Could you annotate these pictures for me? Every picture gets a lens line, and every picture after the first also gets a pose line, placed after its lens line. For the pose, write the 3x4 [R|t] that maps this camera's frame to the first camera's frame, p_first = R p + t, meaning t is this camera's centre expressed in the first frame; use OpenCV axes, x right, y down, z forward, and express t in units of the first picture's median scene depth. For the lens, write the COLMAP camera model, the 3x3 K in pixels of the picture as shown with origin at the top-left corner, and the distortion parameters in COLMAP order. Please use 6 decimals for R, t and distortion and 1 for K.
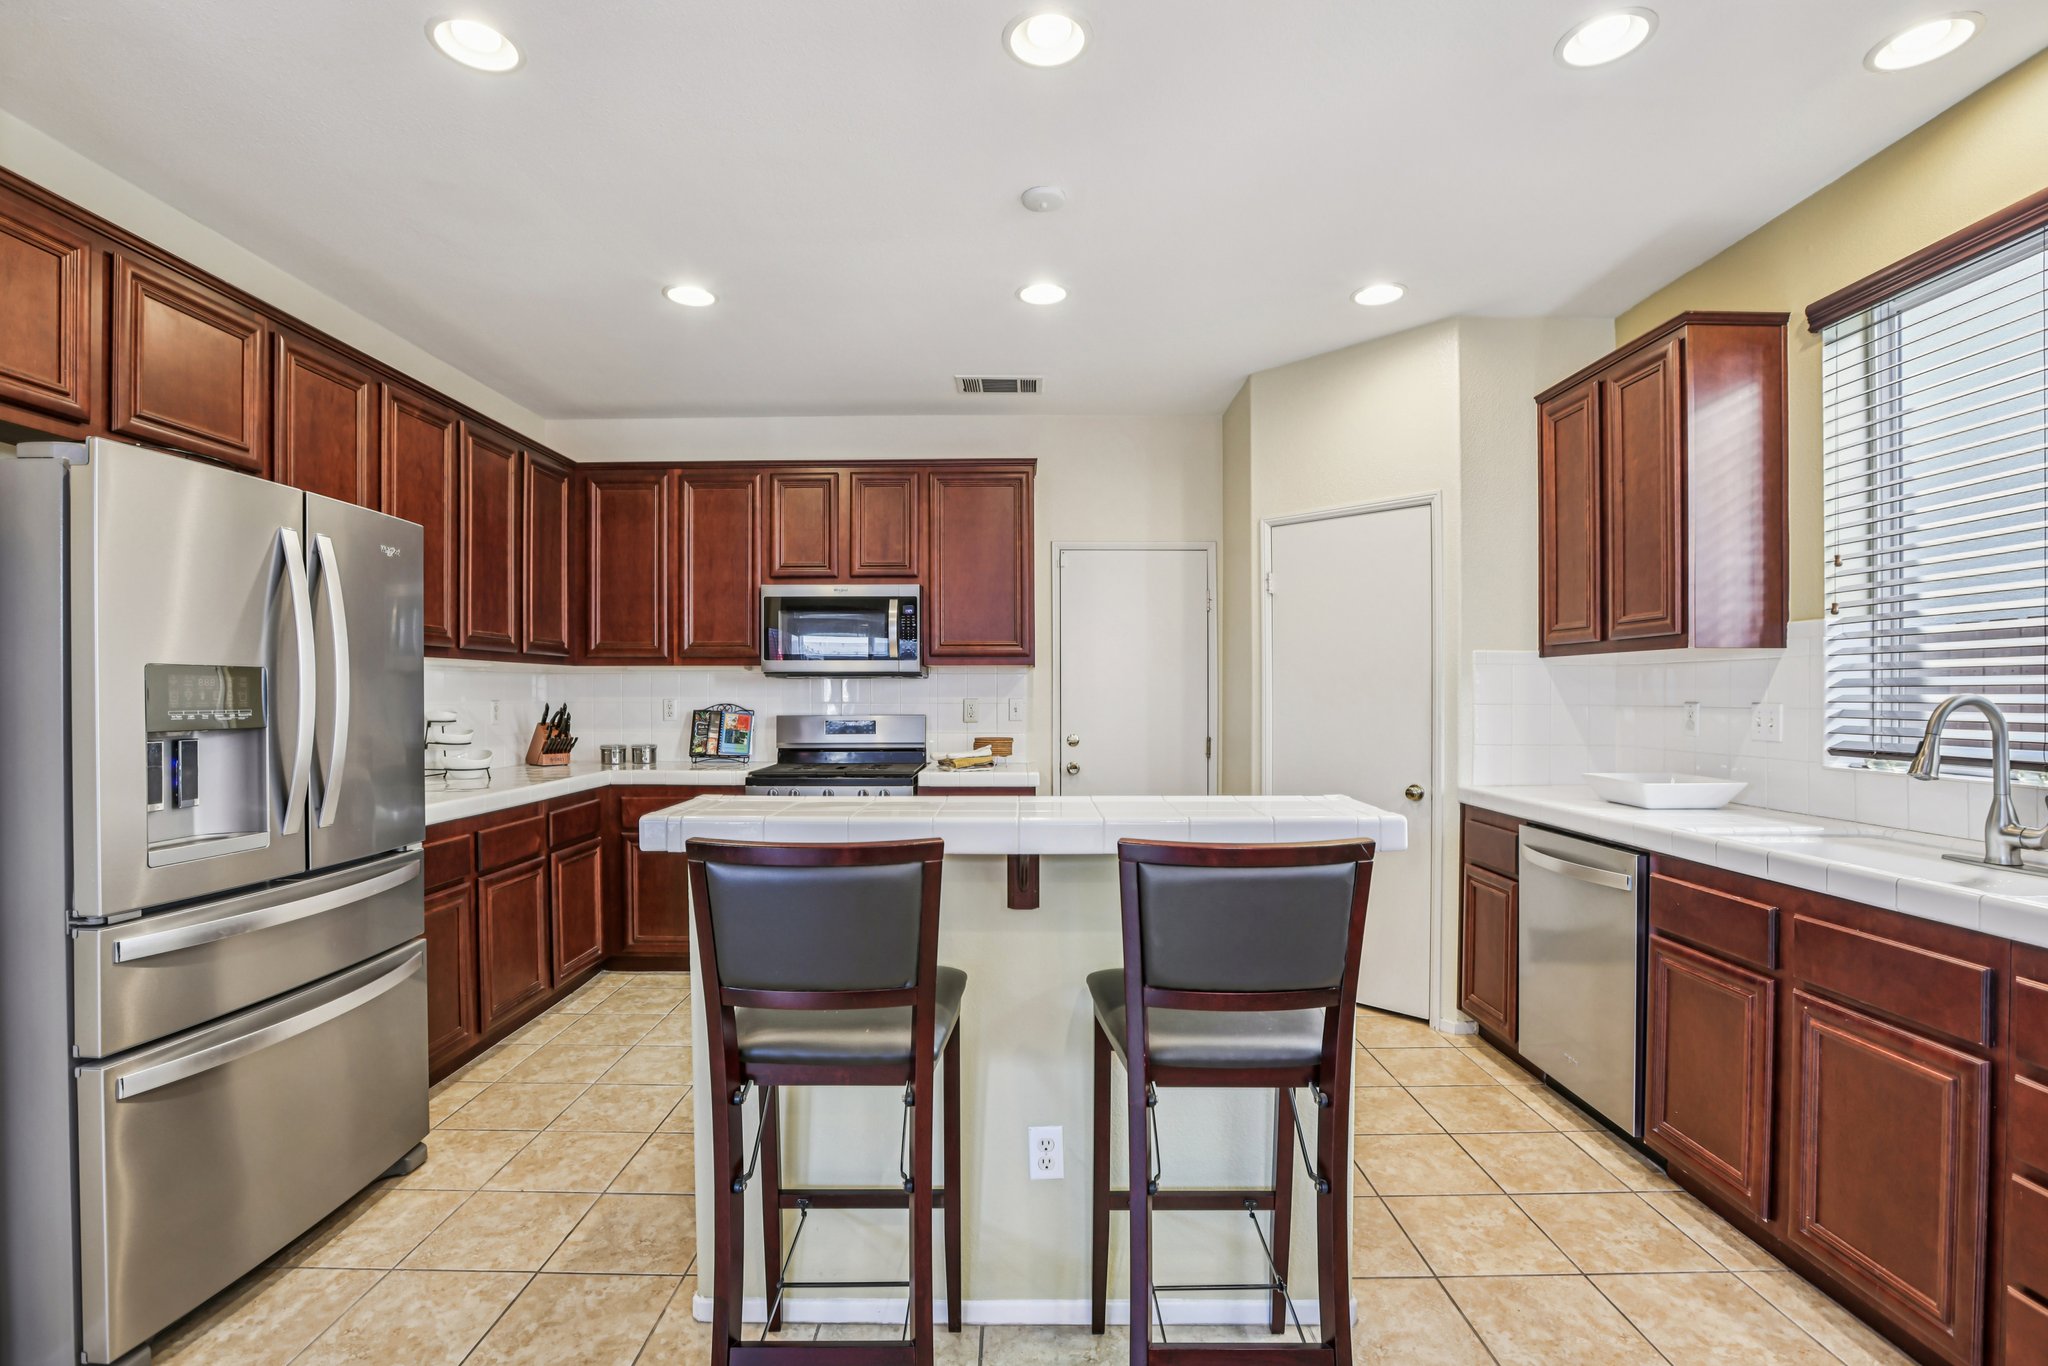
lens RADIAL K [[922.9, 0, 1020.3], [0, 922.9, 691.6], [0, 0, 1]] dist [-0.062805, 0.020354]
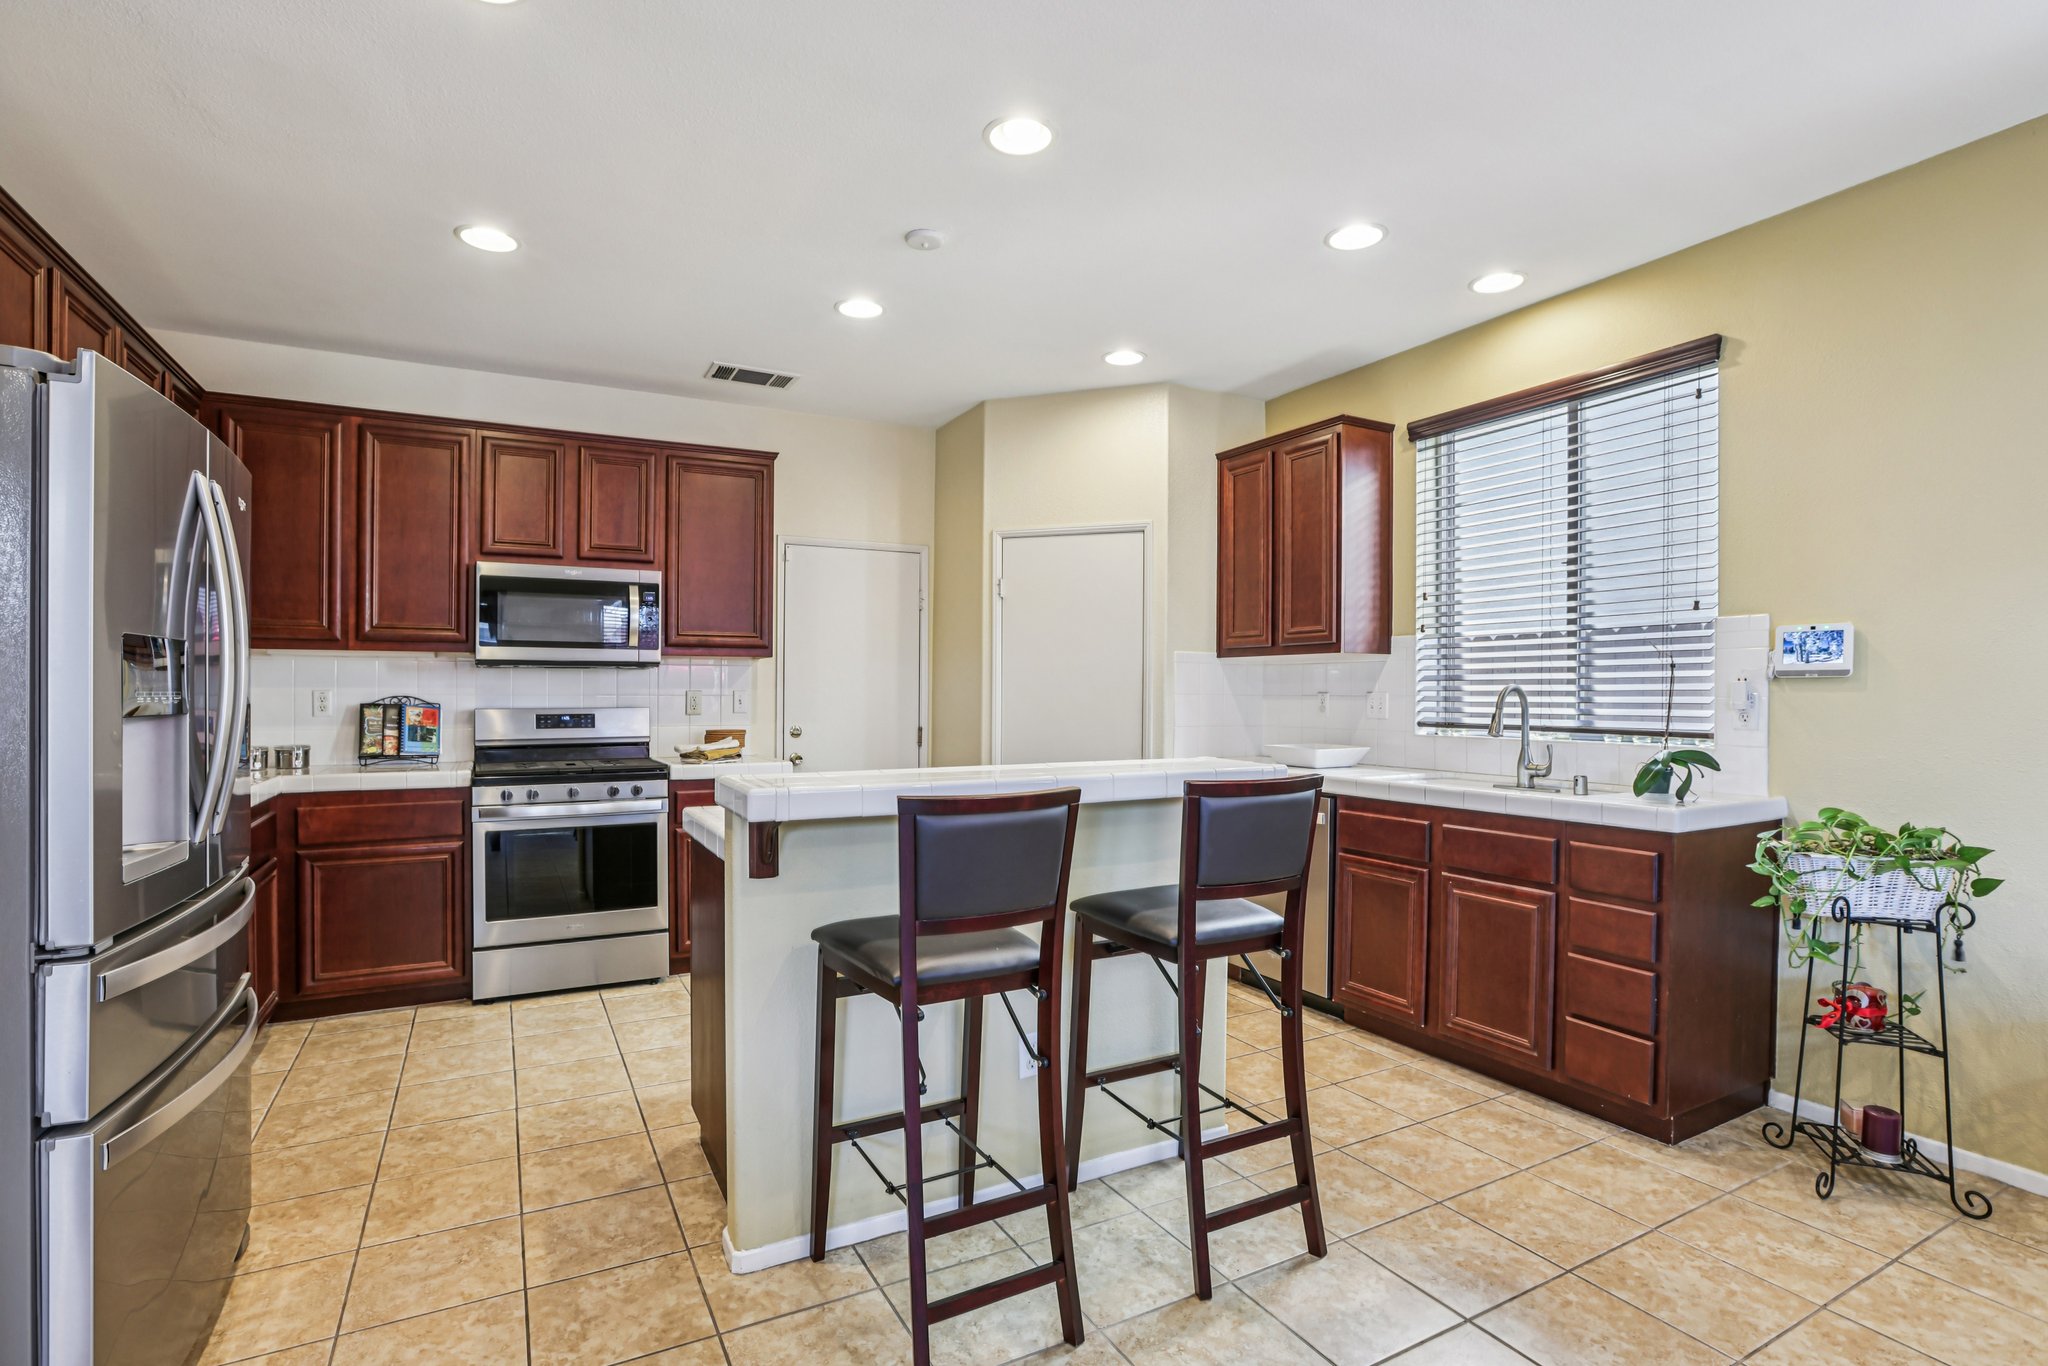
lens RADIAL K [[975.6, 0, 1013.2], [0, 975.6, 687.7], [0, 0, 1]] dist [-0.070561, 0.028074]
pose [[0.880525, 0.002751, 0.473992, -0.350470], [-0.002323, 0.999996, -0.001487, 0.007811], [-0.473995, 0.000208, 0.880528, -0.079572]]
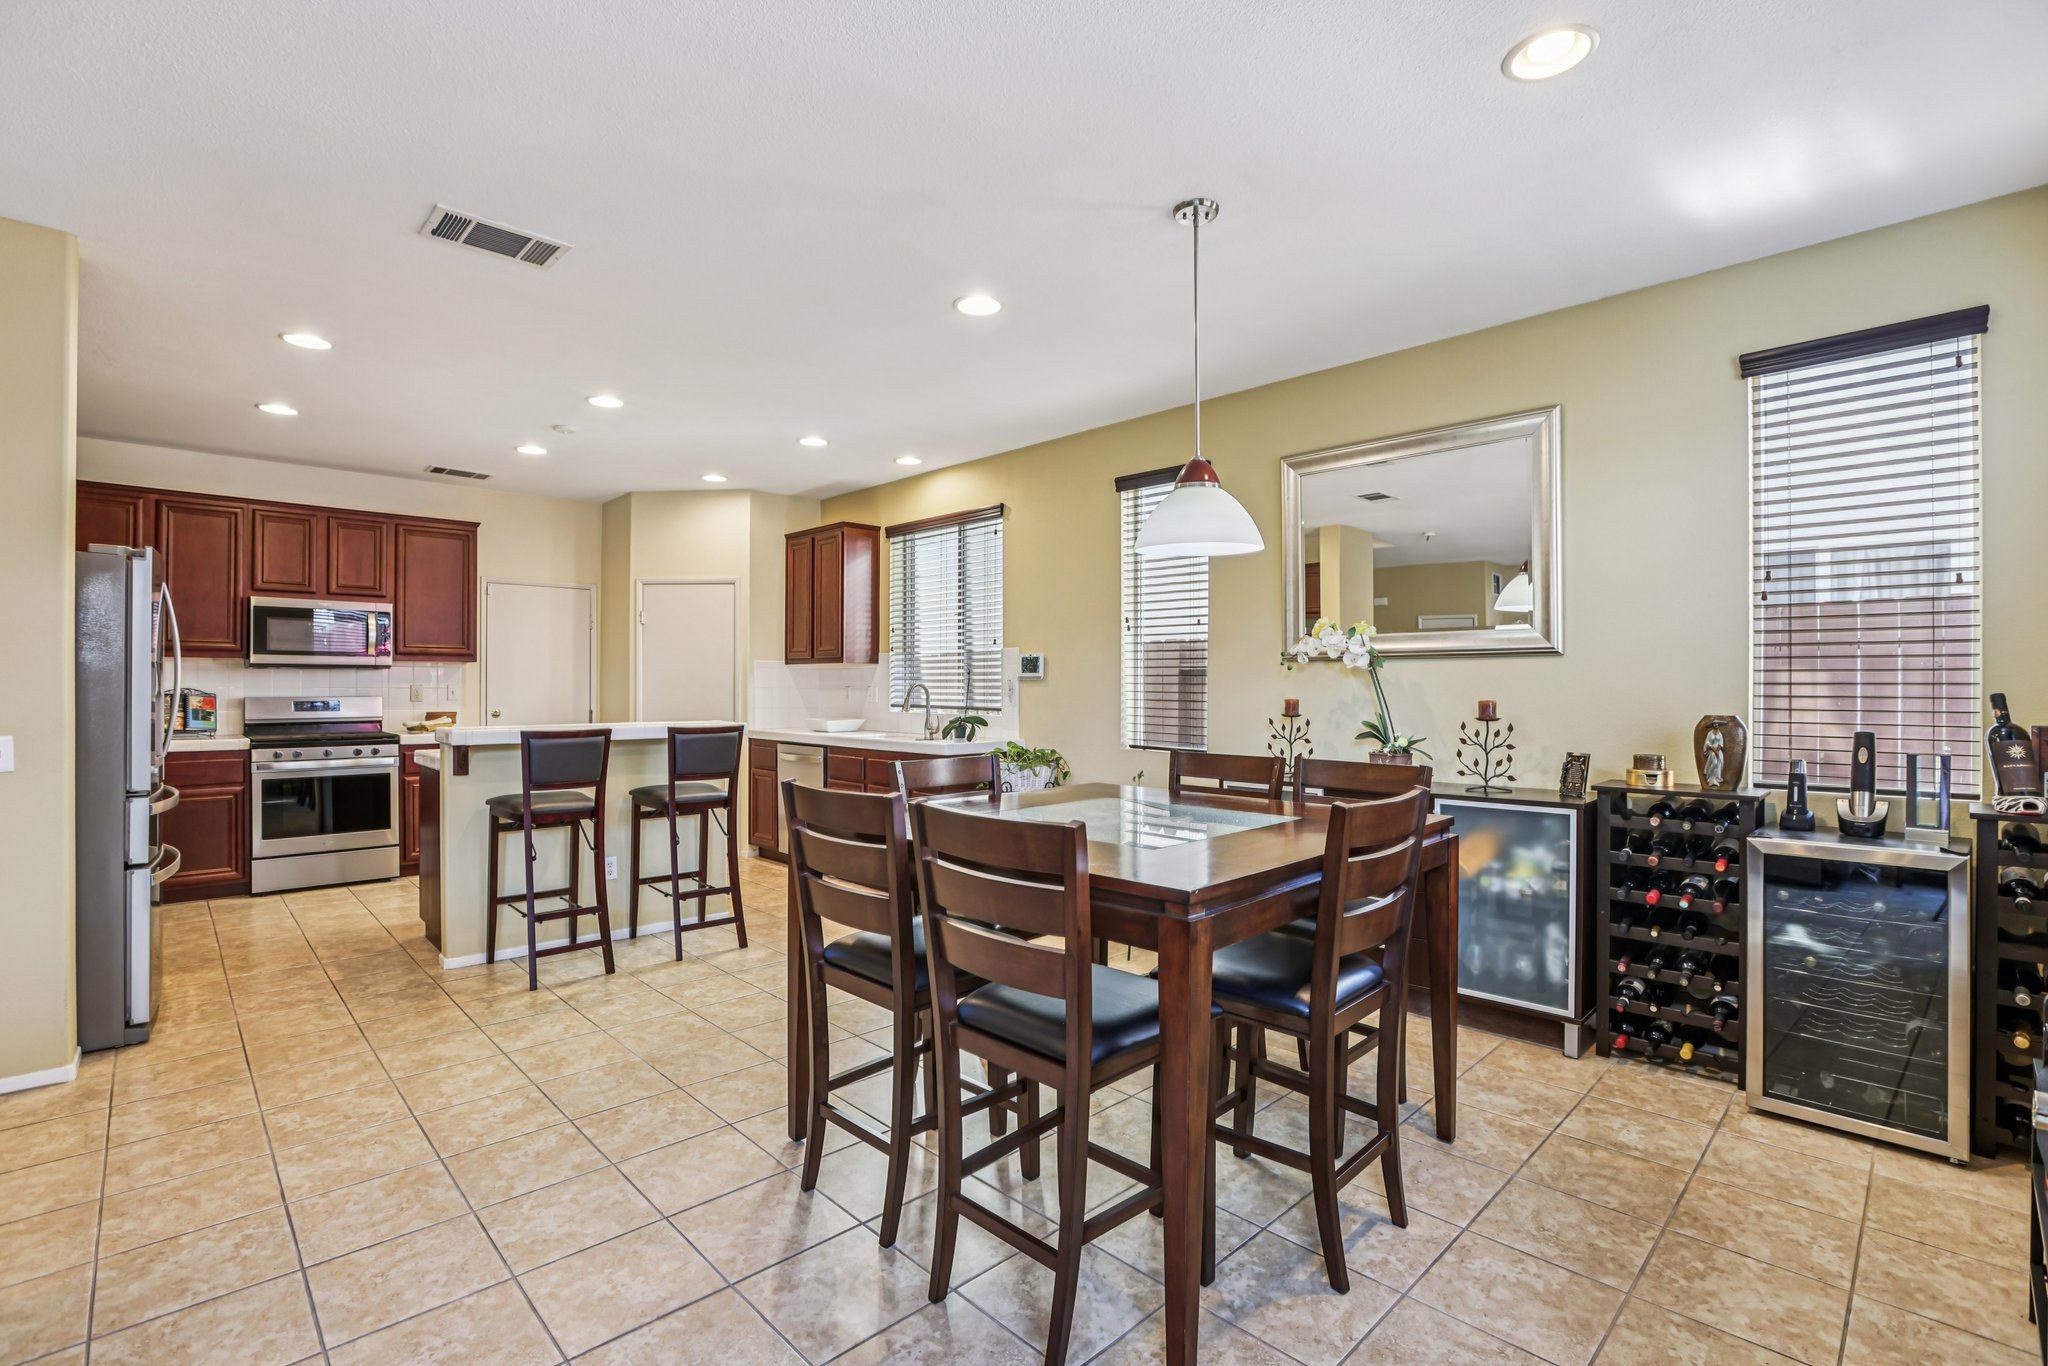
lens RADIAL K [[922.9, 0, 1020.3], [0, 922.9, 691.6], [0, 0, 1]] dist [-0.062805, 0.020354]
pose [[0.713857, -0.002394, 0.700287, -0.515504], [-0.005236, 0.999948, 0.008756, 0.002215], [-0.700272, -0.009917, 0.713808, -0.878168]]
